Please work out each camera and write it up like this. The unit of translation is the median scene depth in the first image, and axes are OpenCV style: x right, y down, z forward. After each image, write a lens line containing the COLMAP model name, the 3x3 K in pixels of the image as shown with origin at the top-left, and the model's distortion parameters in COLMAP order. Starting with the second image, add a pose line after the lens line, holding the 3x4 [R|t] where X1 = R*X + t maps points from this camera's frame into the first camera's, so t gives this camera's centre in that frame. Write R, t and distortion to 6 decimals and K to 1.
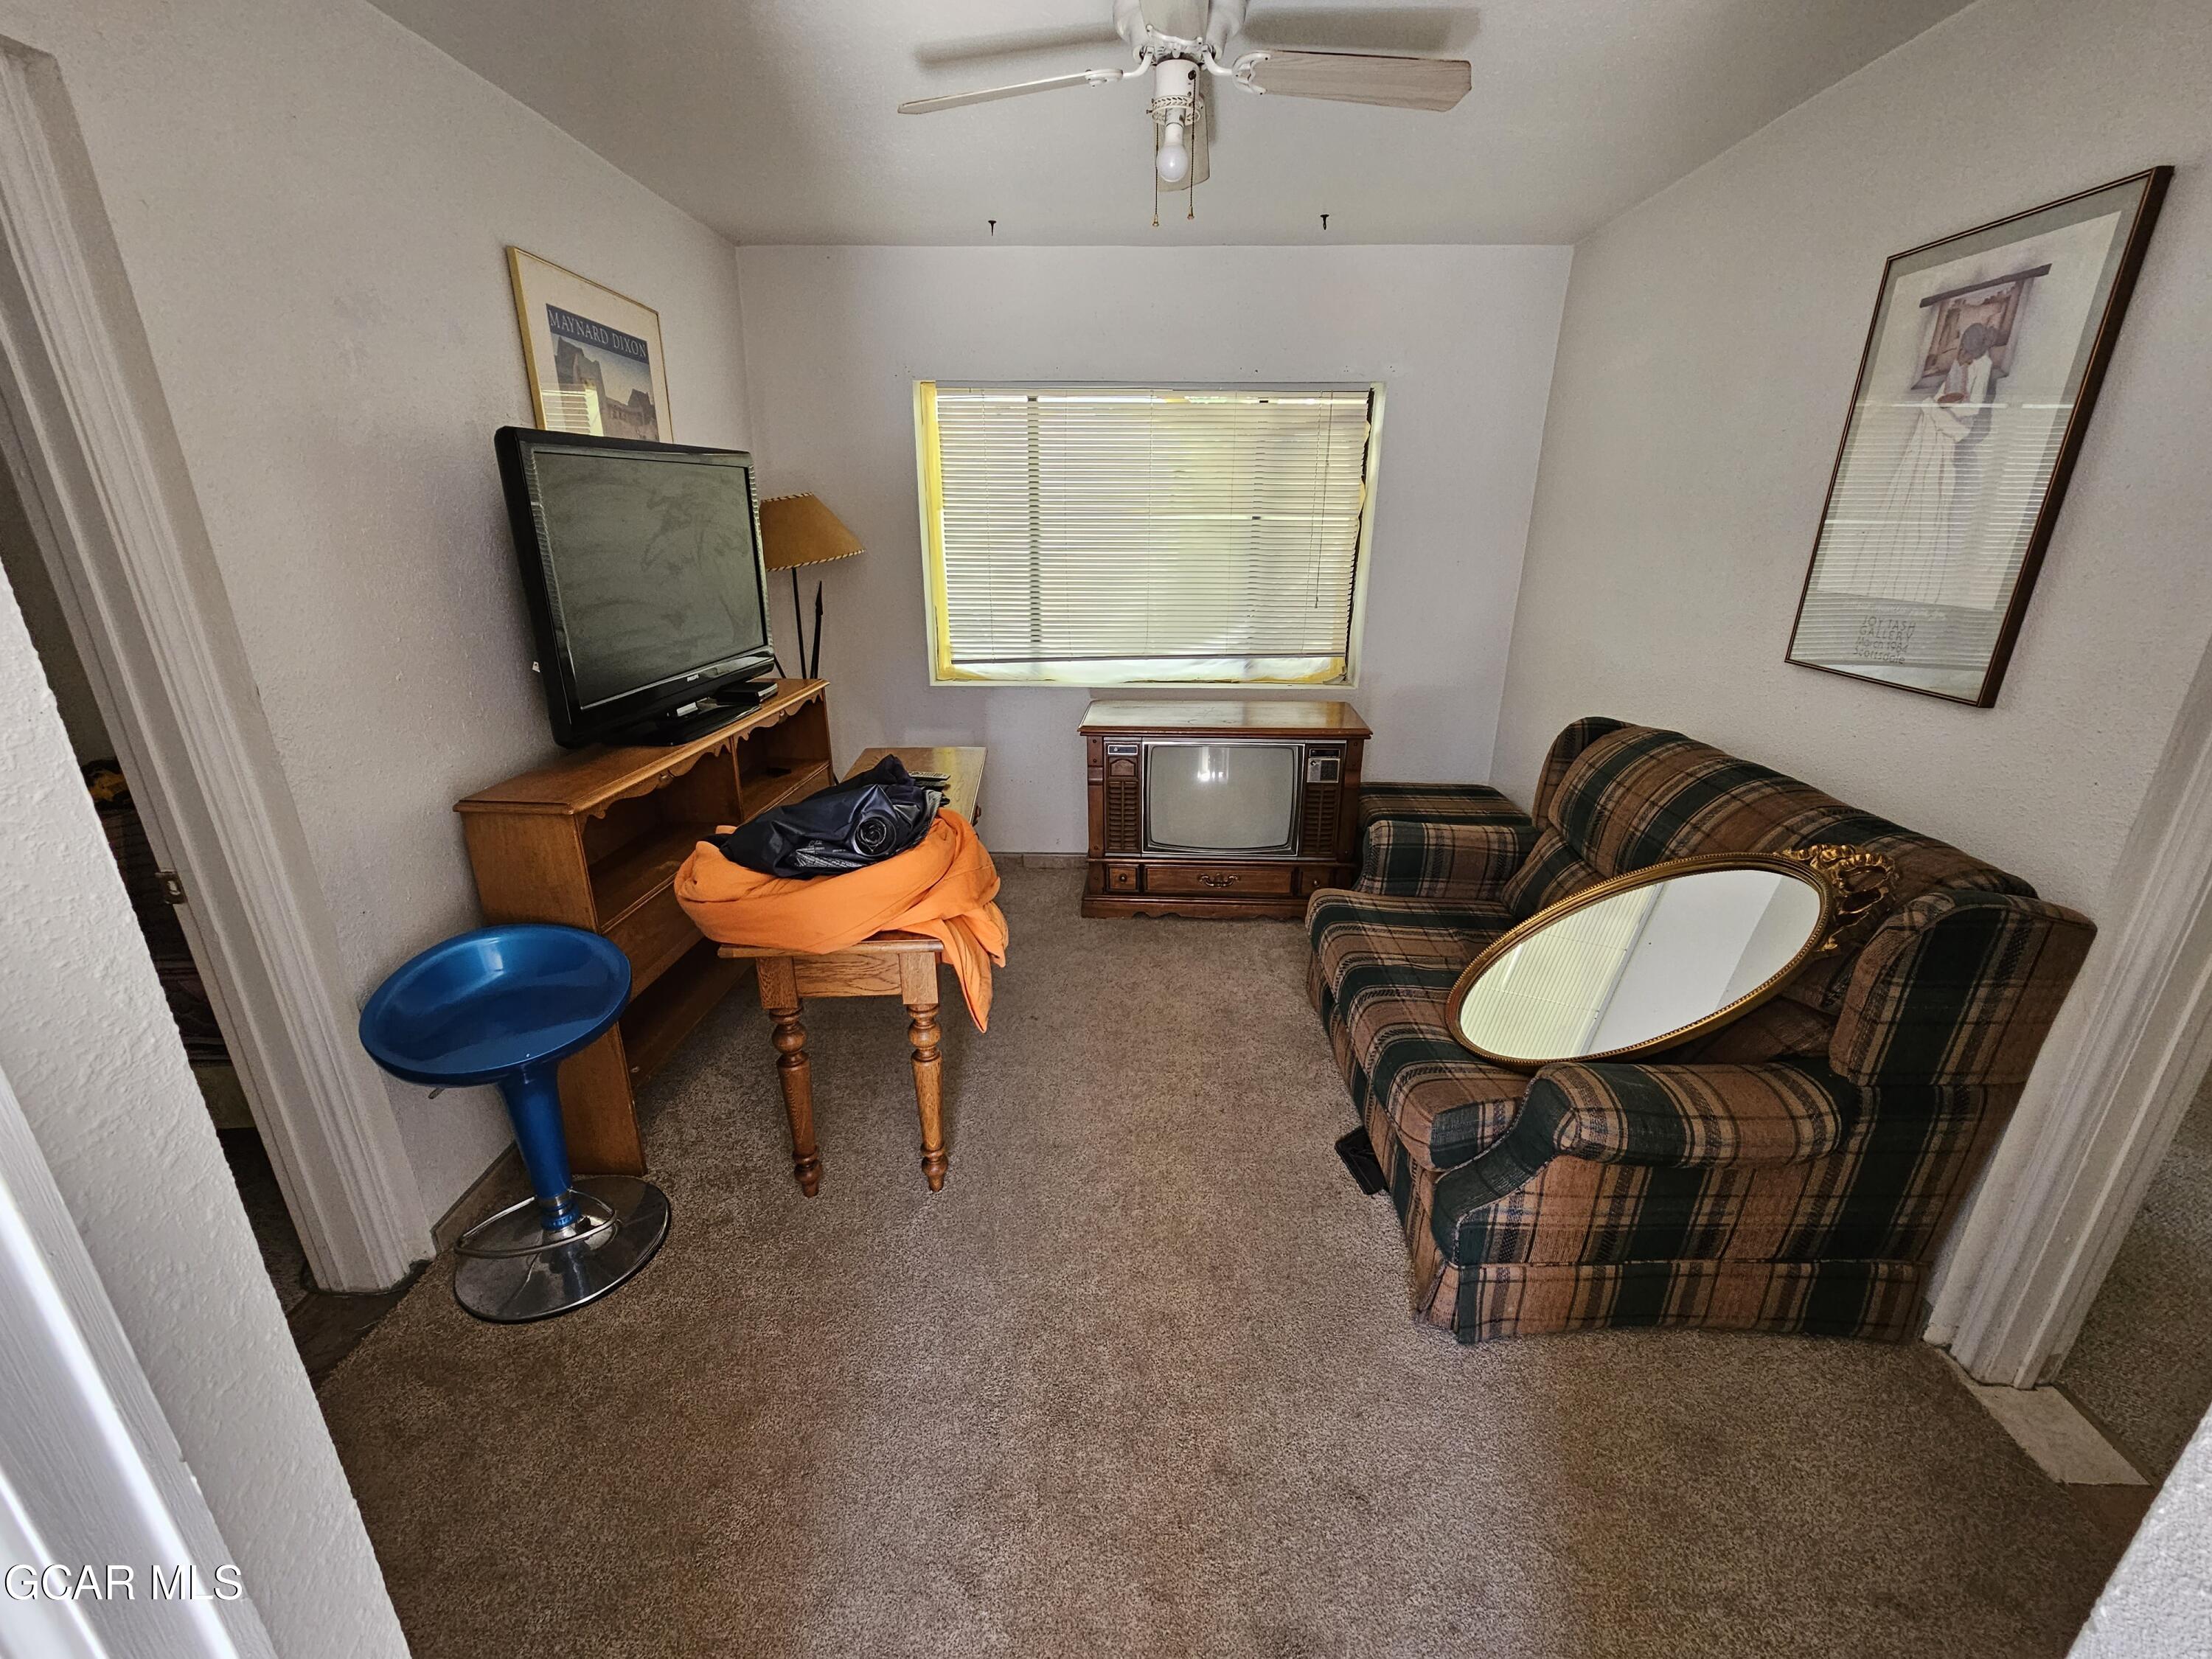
lens RADIAL K [[902.1, 0, 1107.0], [0, 902.1, 833.1], [0, 0, 1]] dist [0.000512, 0.000179]
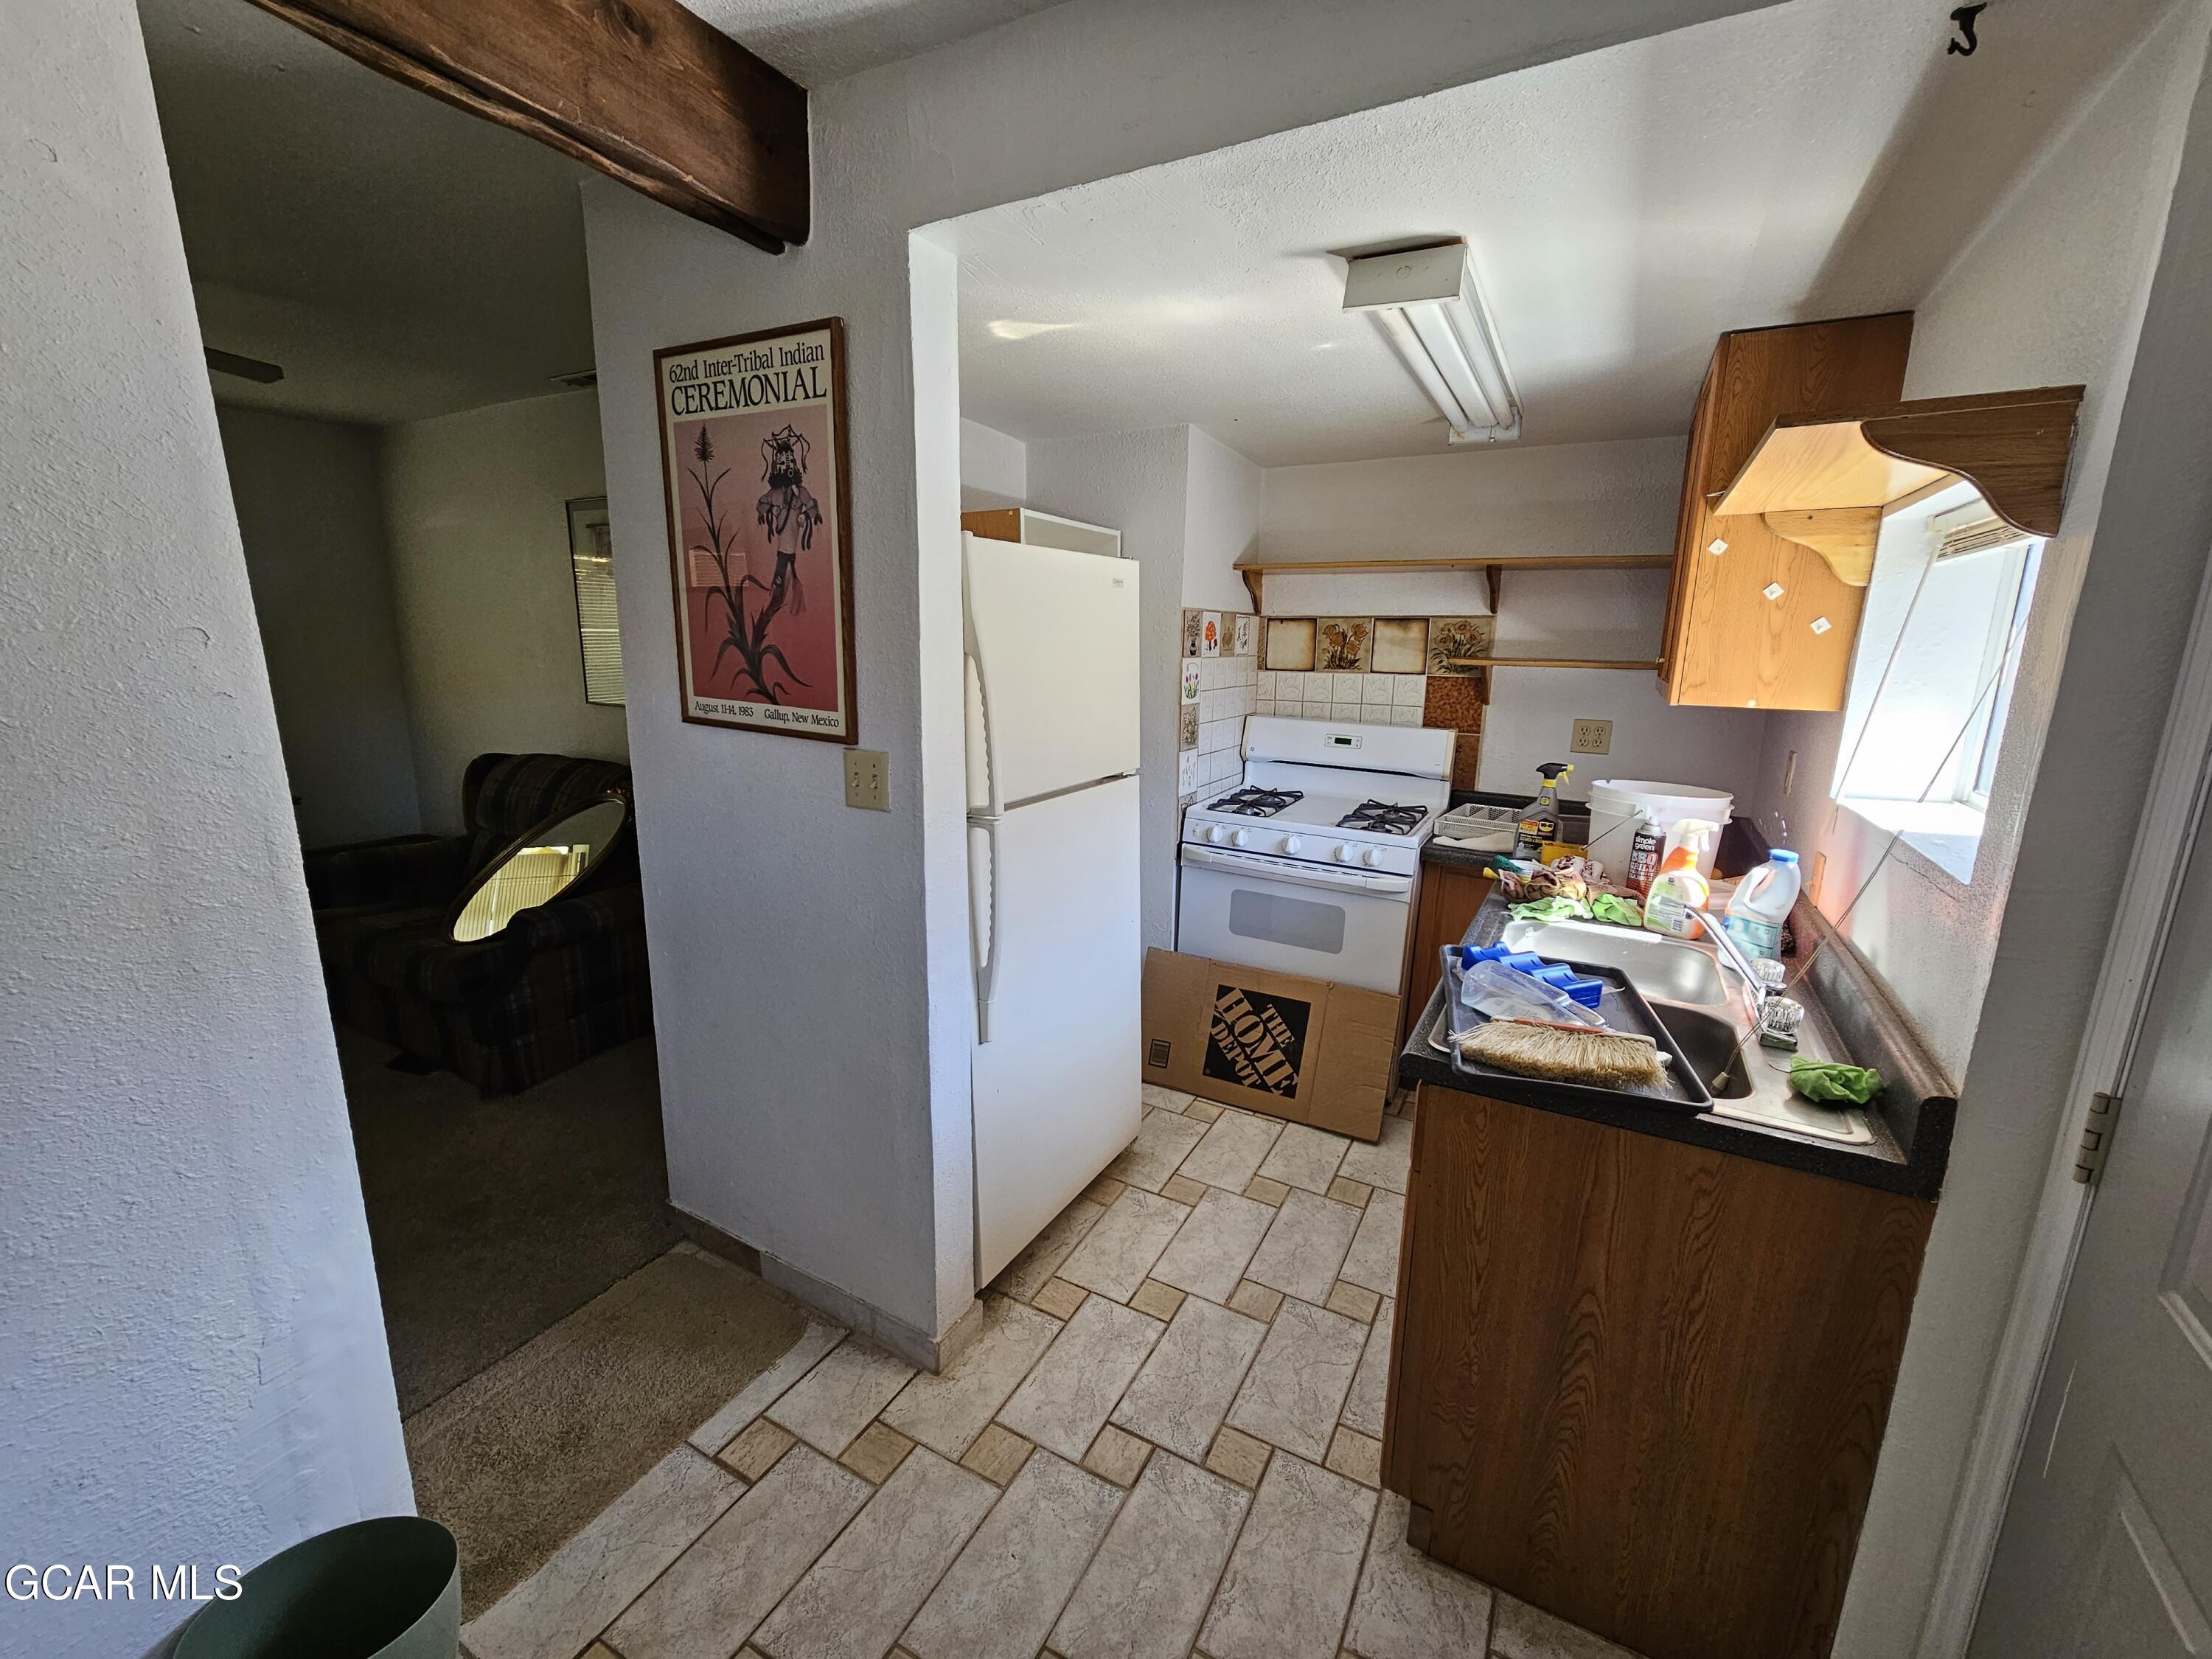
lens RADIAL K [[902.1, 0, 1104.4], [0, 902.1, 827.3], [0, 0, 1]] dist [0.000512, 0.000179]
pose [[0.460546, -0.179287, 0.869341, -0.400219], [0.279634, 0.958824, 0.049602, 0.254824], [-0.842438, 0.220254, 0.491717, -0.731298]]
